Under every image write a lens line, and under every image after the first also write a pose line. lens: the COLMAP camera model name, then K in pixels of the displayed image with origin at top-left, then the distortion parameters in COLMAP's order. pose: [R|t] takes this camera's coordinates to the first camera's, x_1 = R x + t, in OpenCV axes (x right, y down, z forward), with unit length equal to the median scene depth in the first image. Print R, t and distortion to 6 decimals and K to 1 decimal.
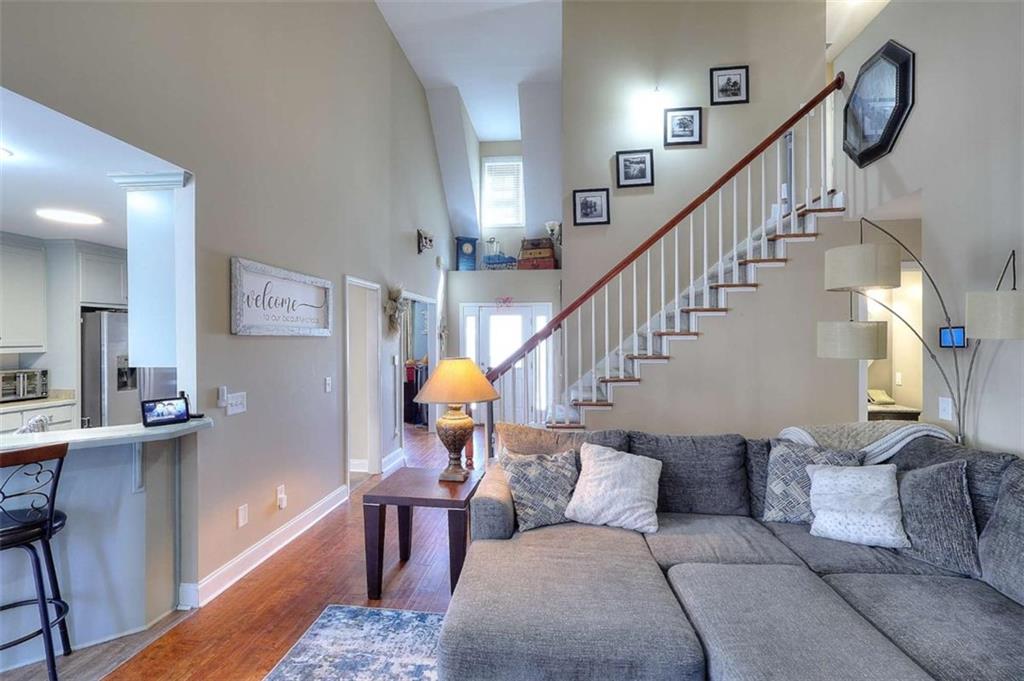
lens RADIAL K [[475.3, 0, 513.8], [0, 475.3, 338.6], [0, 0, 1]] dist [0.014003, -0.000650]
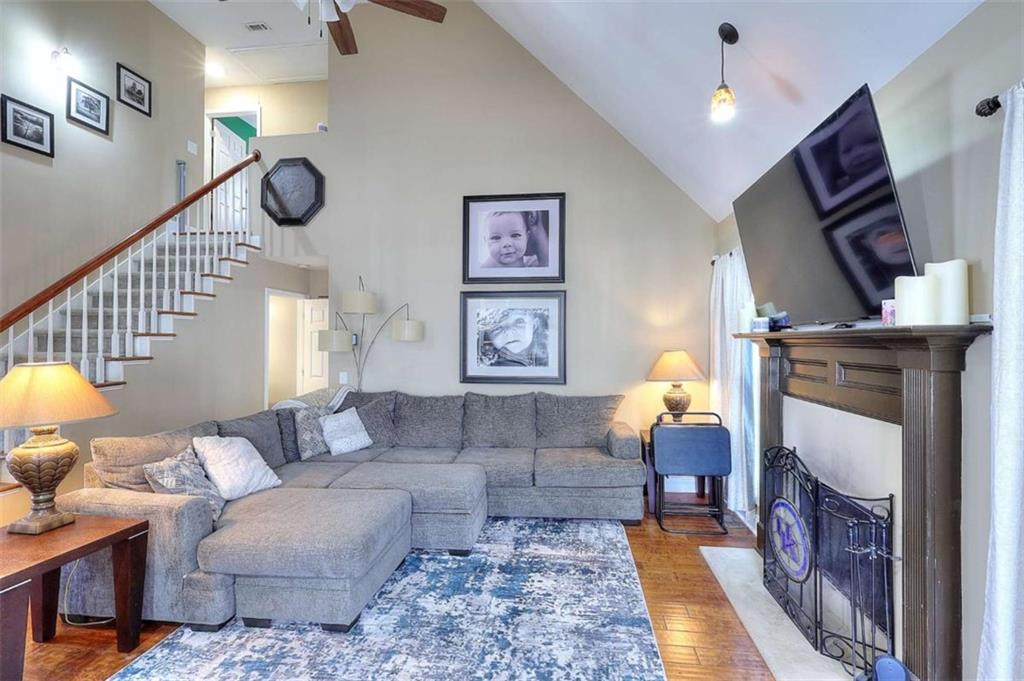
lens RADIAL K [[475.3, 0, 516.7], [0, 475.3, 339.3], [0, 0, 1]] dist [0.014003, -0.000650]
pose [[0.030903, 0.006022, 0.999504, -0.541656], [-0.002474, 0.999979, -0.005949, 0.003226], [-0.999519, -0.002288, 0.030918, 0.155574]]
